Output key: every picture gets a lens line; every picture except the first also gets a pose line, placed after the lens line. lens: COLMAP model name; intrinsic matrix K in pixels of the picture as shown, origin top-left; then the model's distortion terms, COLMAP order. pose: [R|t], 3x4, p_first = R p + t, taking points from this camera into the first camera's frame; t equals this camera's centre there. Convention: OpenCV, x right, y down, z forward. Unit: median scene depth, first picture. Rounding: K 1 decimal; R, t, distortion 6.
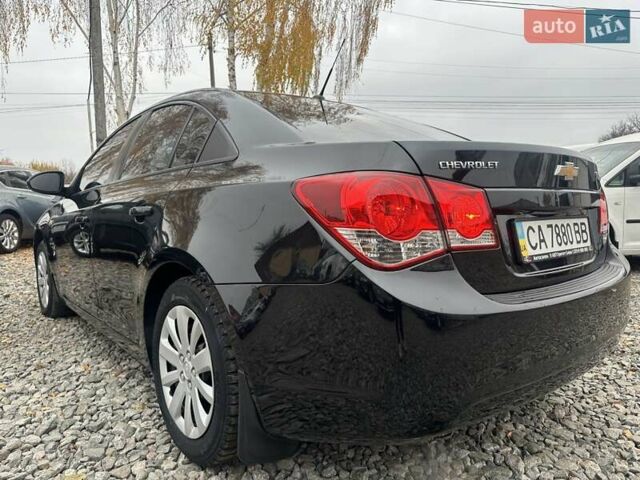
lens RADIAL K [[453.6, 0, 321.4], [0, 453.6, 241.9], [0, 0, 1]] dist [-0.004340, -0.001792]
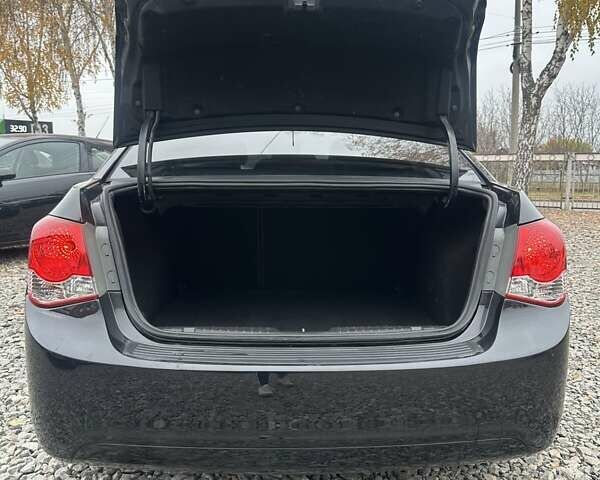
lens RADIAL K [[565.2, 0, 301.6], [0, 565.2, 239.8], [0, 0, 1]] dist [0.074051, 0.006387]
pose [[0.797703, 0.086228, -0.596854, 1.196719], [-0.066425, 0.996266, 0.055154, -0.181147], [0.599381, -0.004351, 0.800452, 0.183520]]
